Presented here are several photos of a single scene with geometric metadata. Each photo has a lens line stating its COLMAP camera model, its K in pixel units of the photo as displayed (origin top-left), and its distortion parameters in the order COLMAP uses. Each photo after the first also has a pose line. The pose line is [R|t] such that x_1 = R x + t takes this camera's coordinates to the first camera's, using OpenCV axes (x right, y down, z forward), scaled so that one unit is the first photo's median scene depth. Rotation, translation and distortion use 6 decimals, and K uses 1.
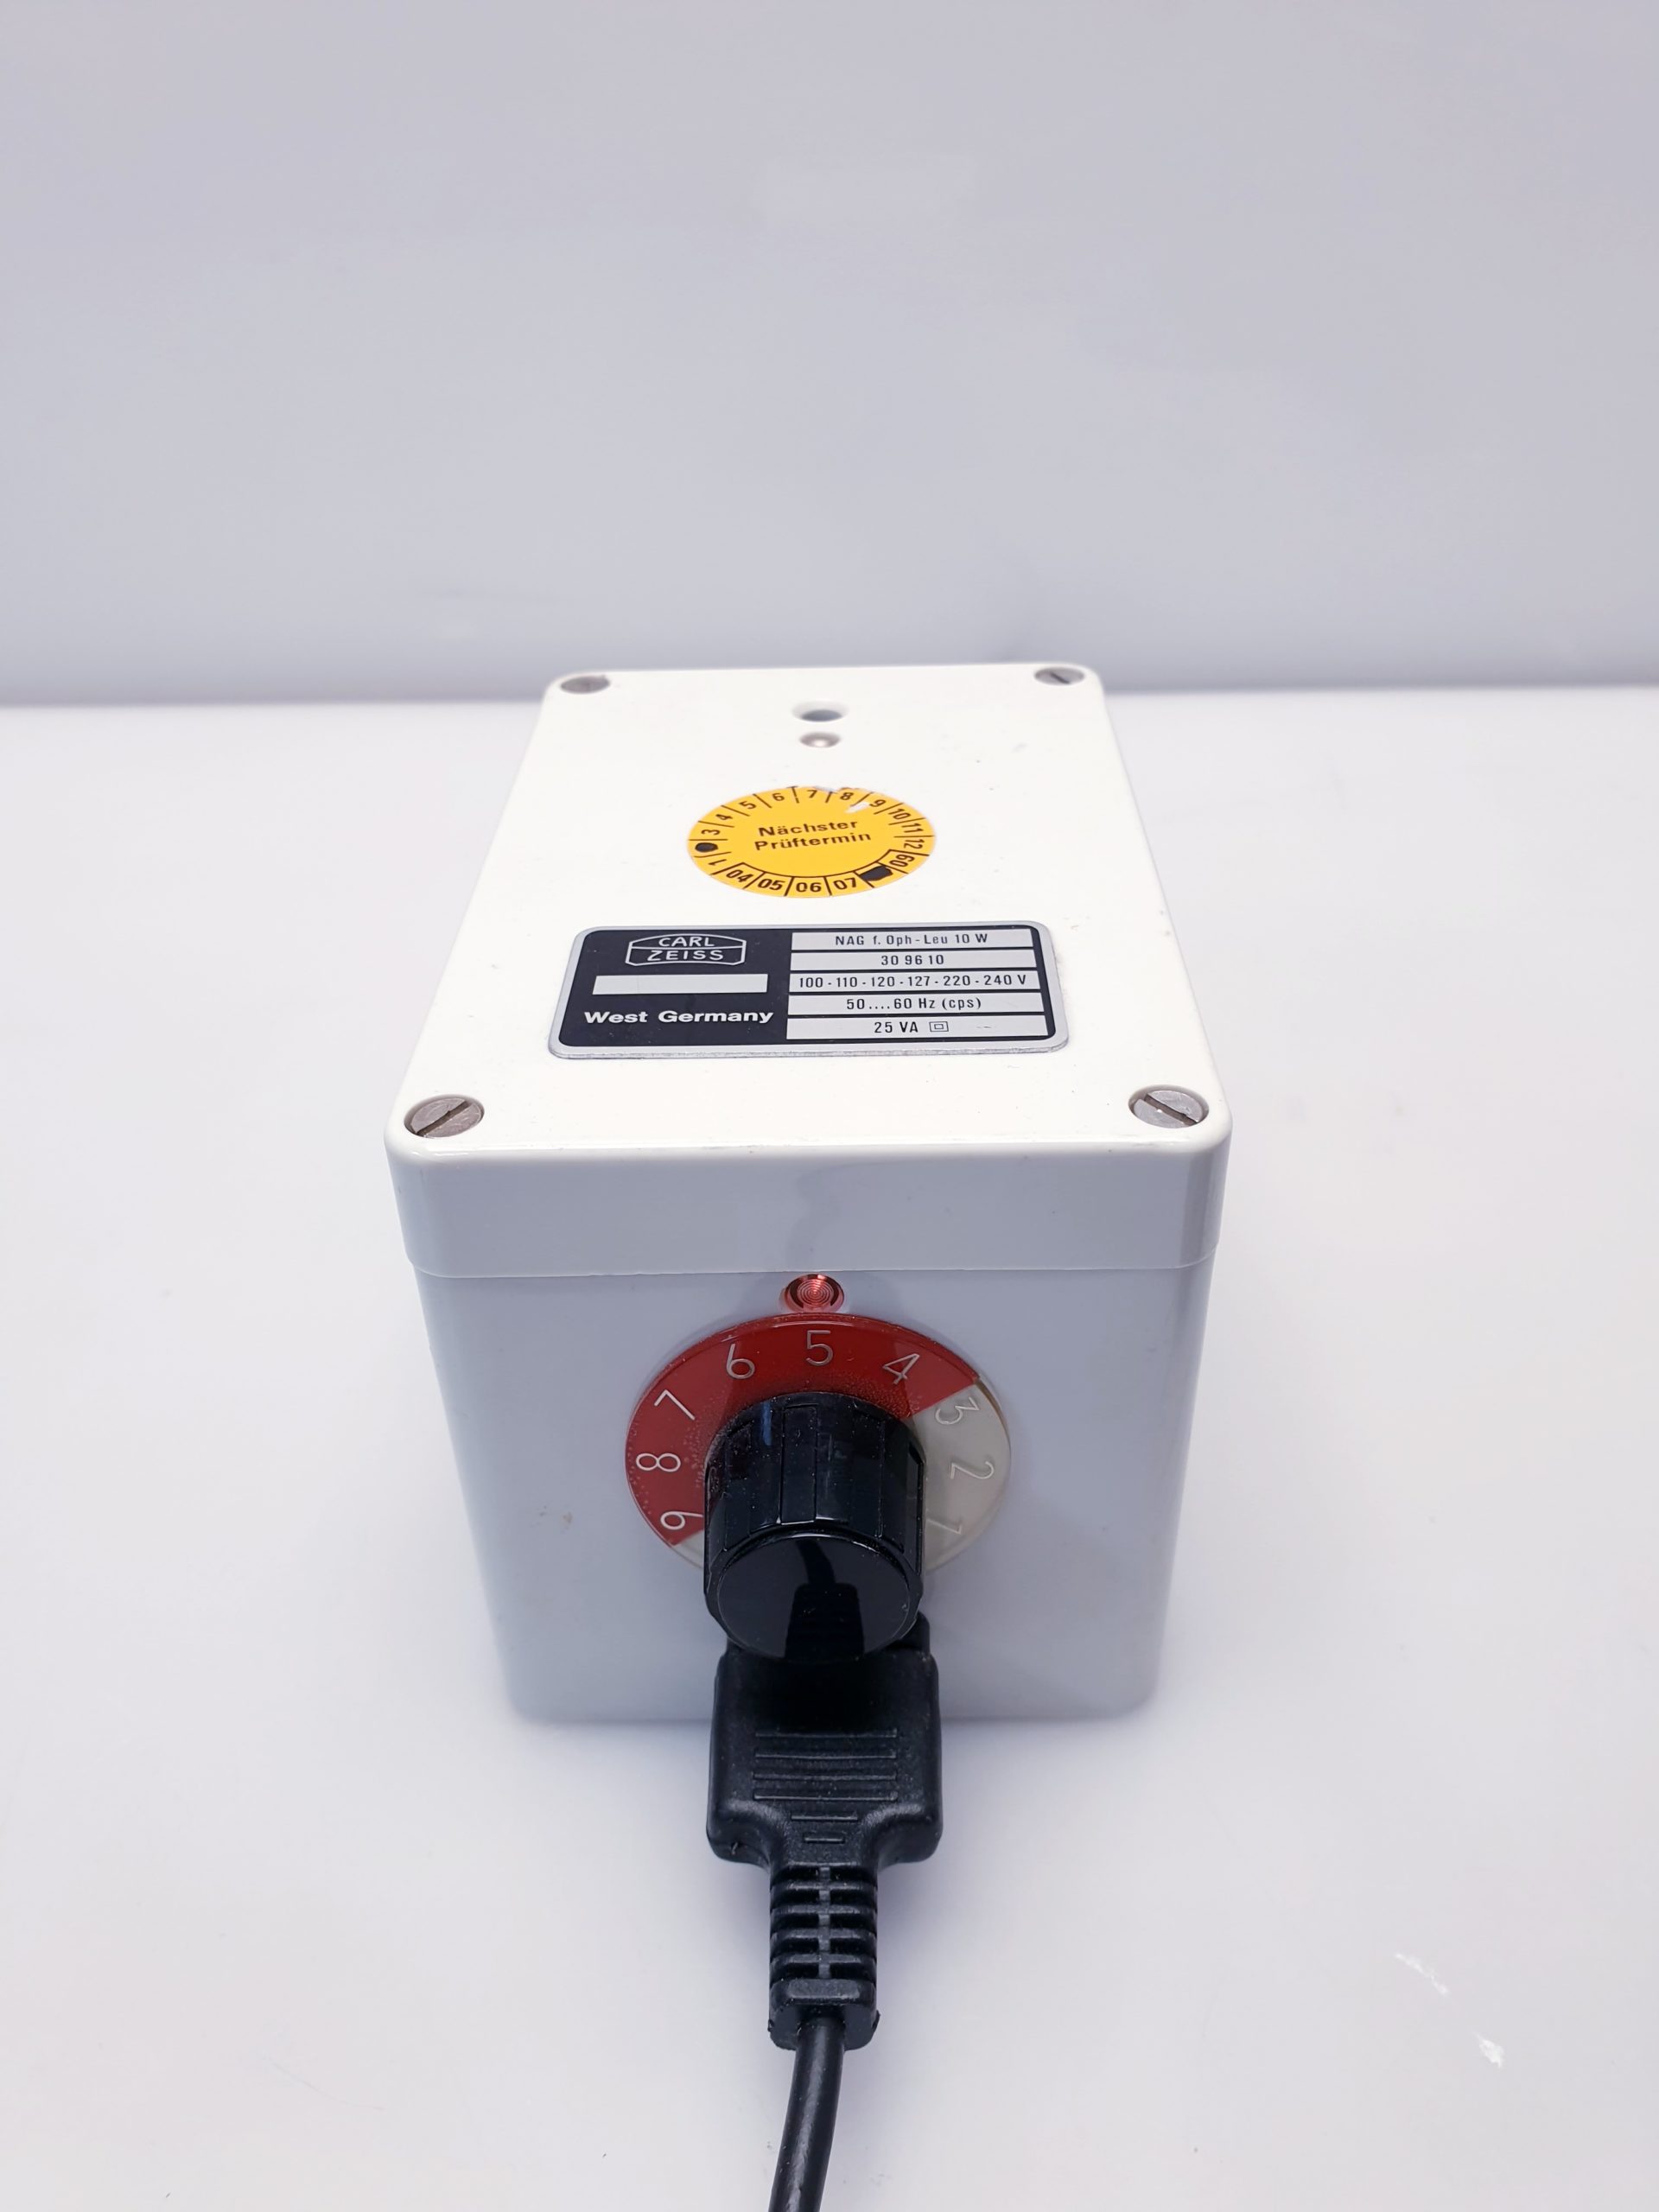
lens RADIAL K [[1790.3, 0, 833.1], [0, 1790.3, 1119.5], [0, 0, 1]] dist [0.061103, -0.088198]
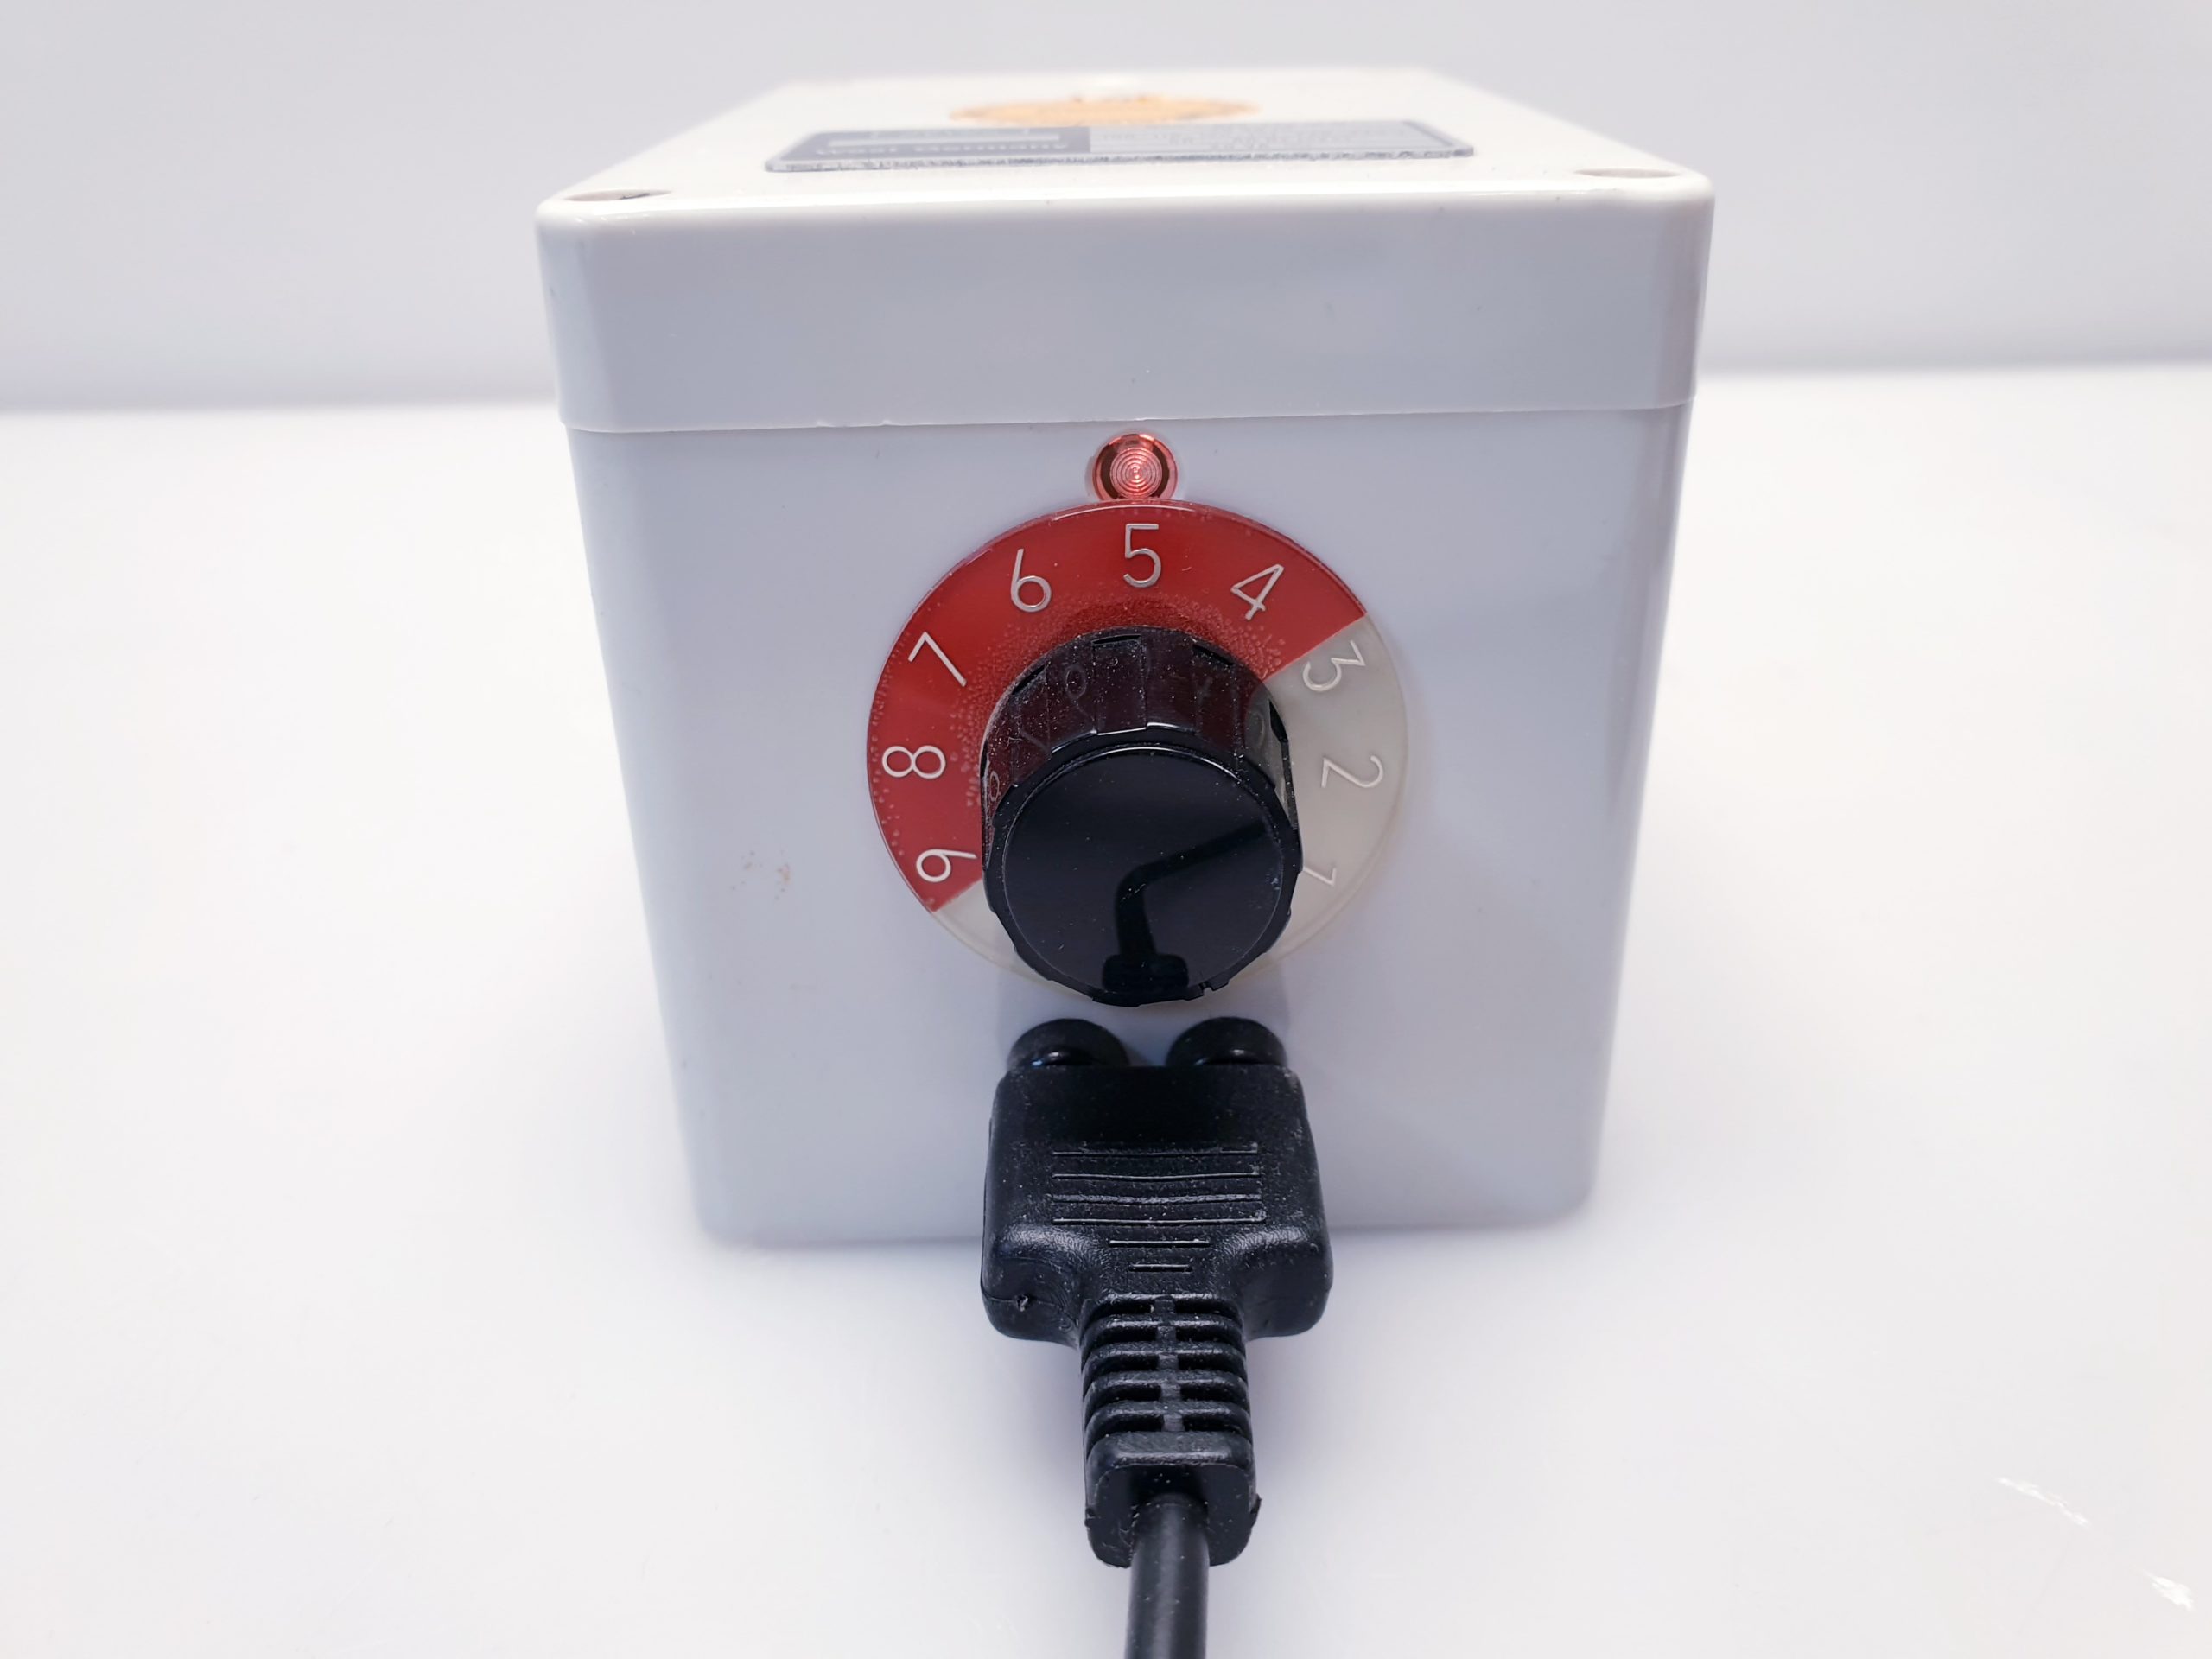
lens RADIAL K [[1790.3, 0, 1148.3], [0, 1790.3, 754.6], [0, 0, 1]] dist [0.061103, -0.088198]
pose [[0.999100, -0.008998, 0.041442, -0.033997], [0.017004, 0.980231, -0.197125, 0.330974], [-0.038849, 0.197652, 0.979502, 0.301619]]
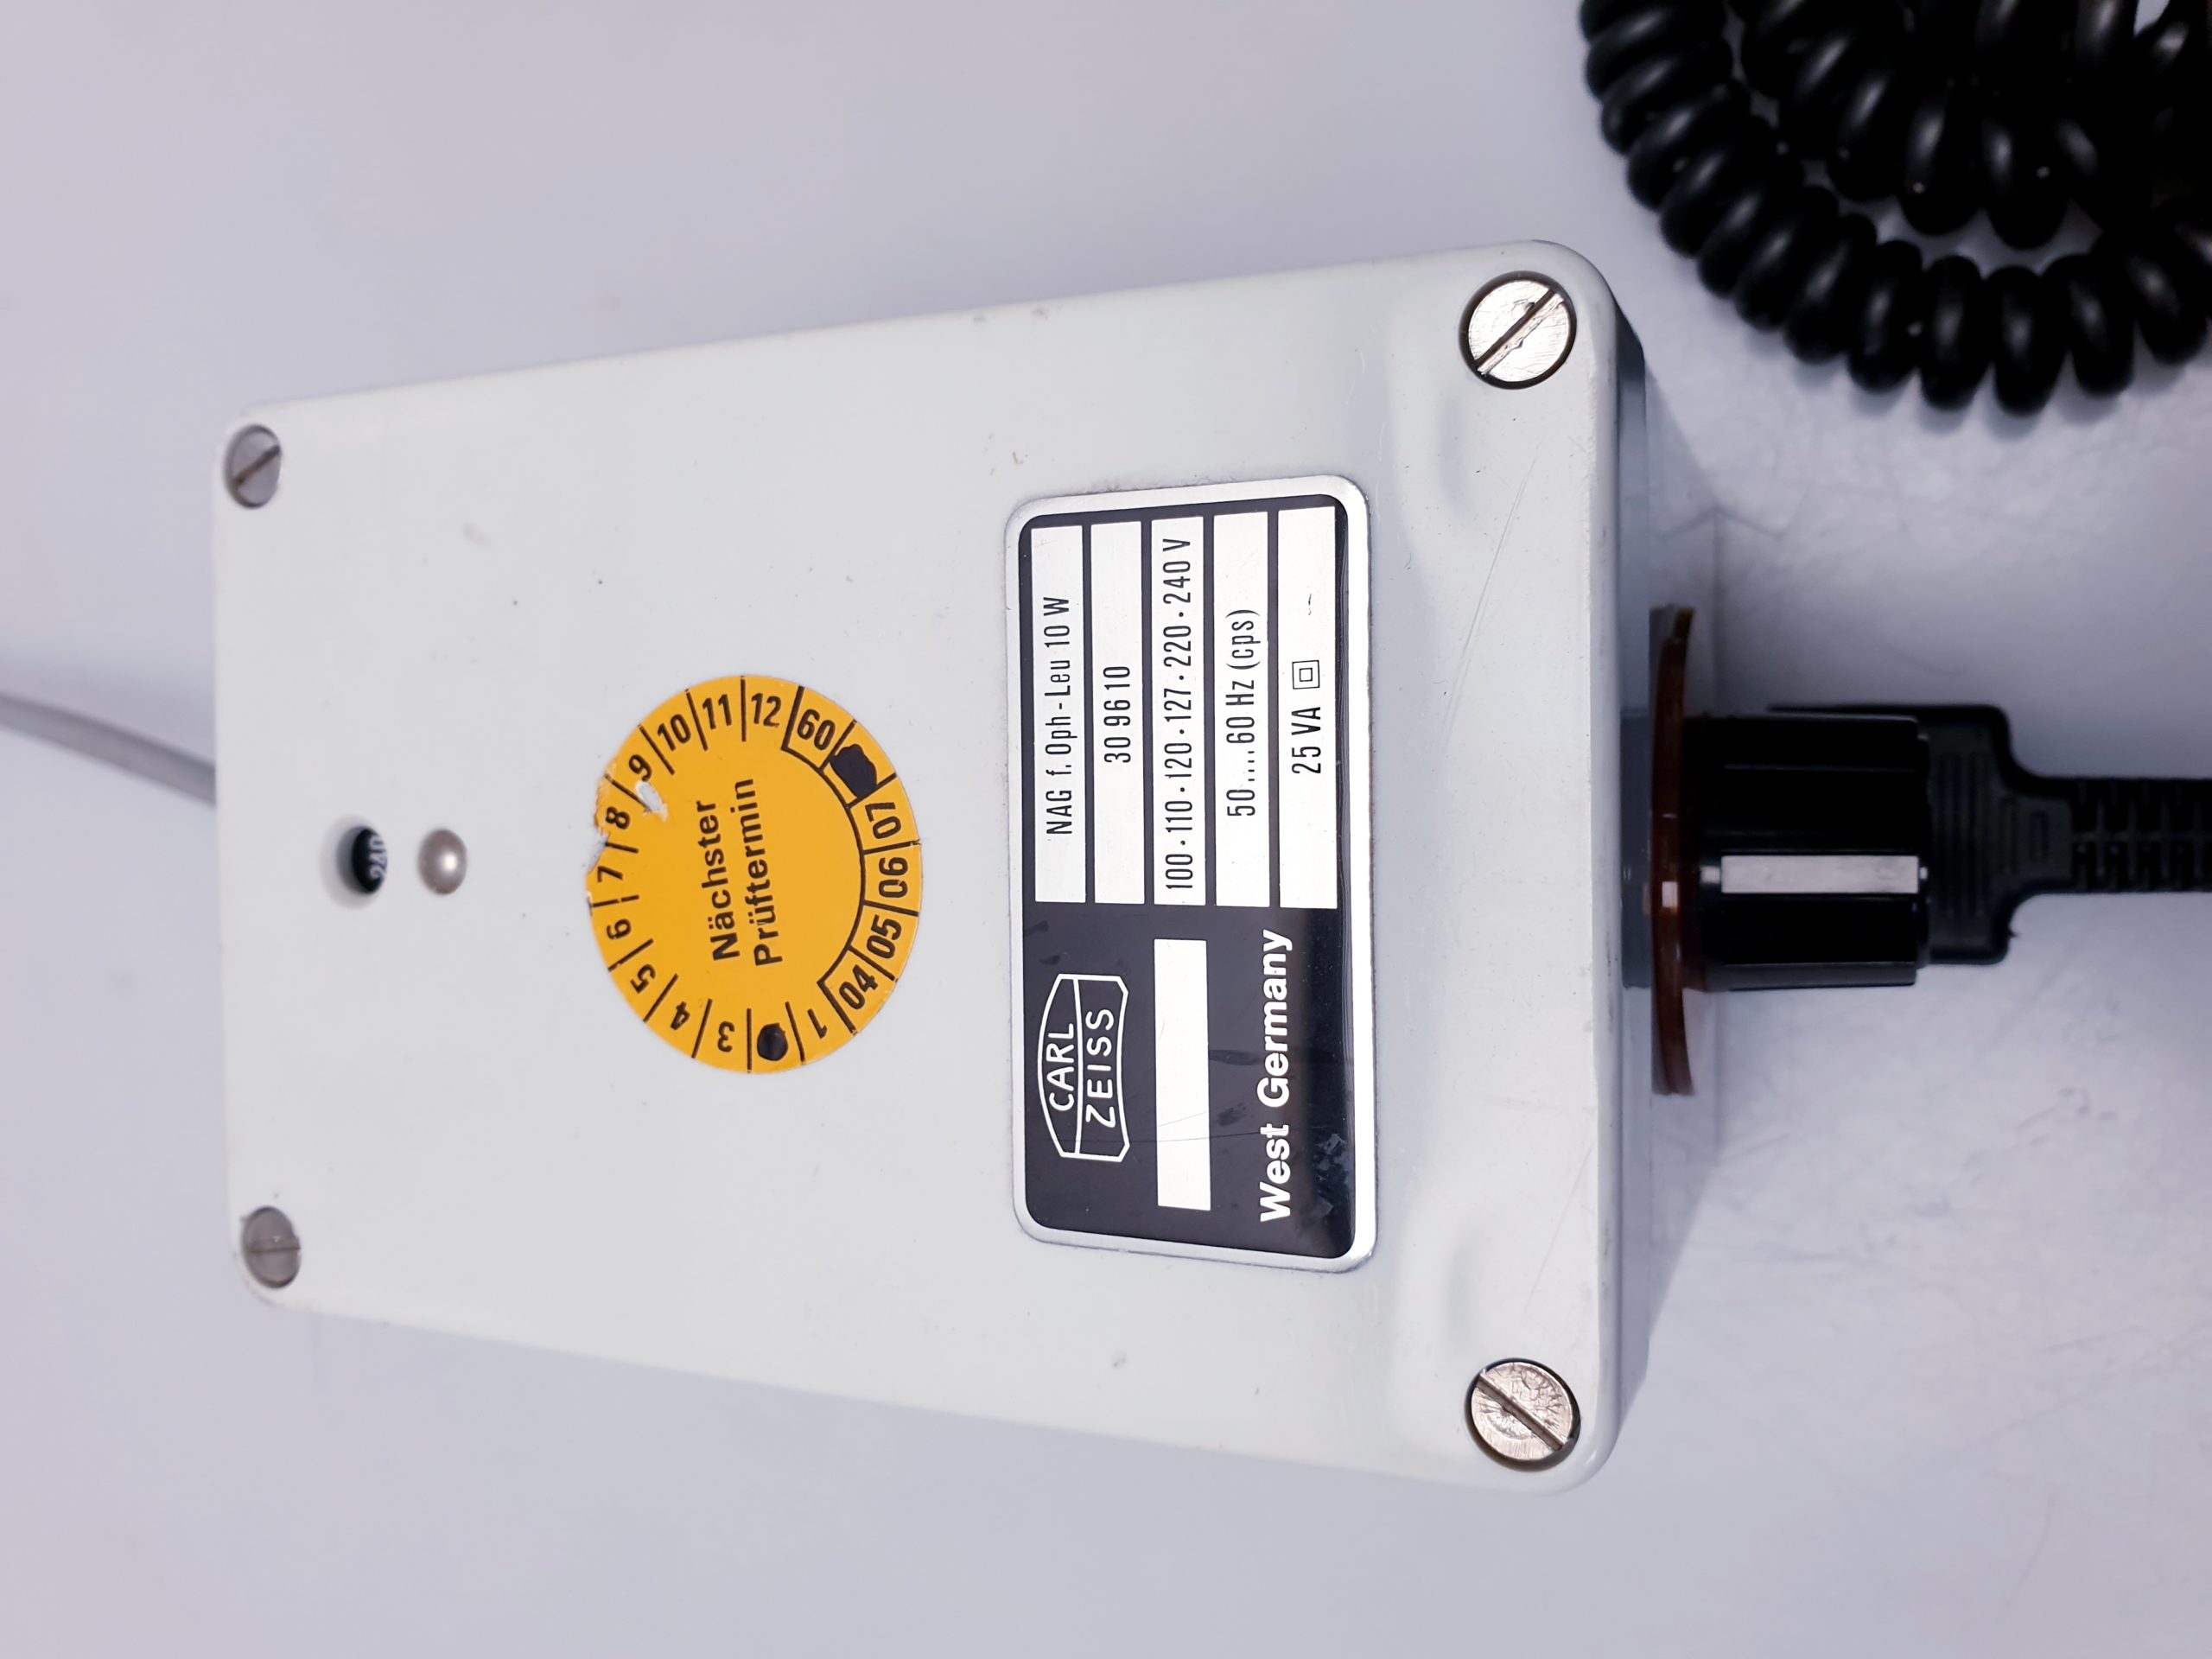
lens RADIAL K [[1790.3, 0, 1169.0], [0, 1790.3, 812.4], [0, 0, 1]] dist [0.061103, -0.088198]
pose [[-0.007961, -0.999958, 0.004509, 0.006336], [0.840408, -0.004247, 0.541938, -0.431823], [-0.541896, 0.008104, 0.840406, 0.463187]]
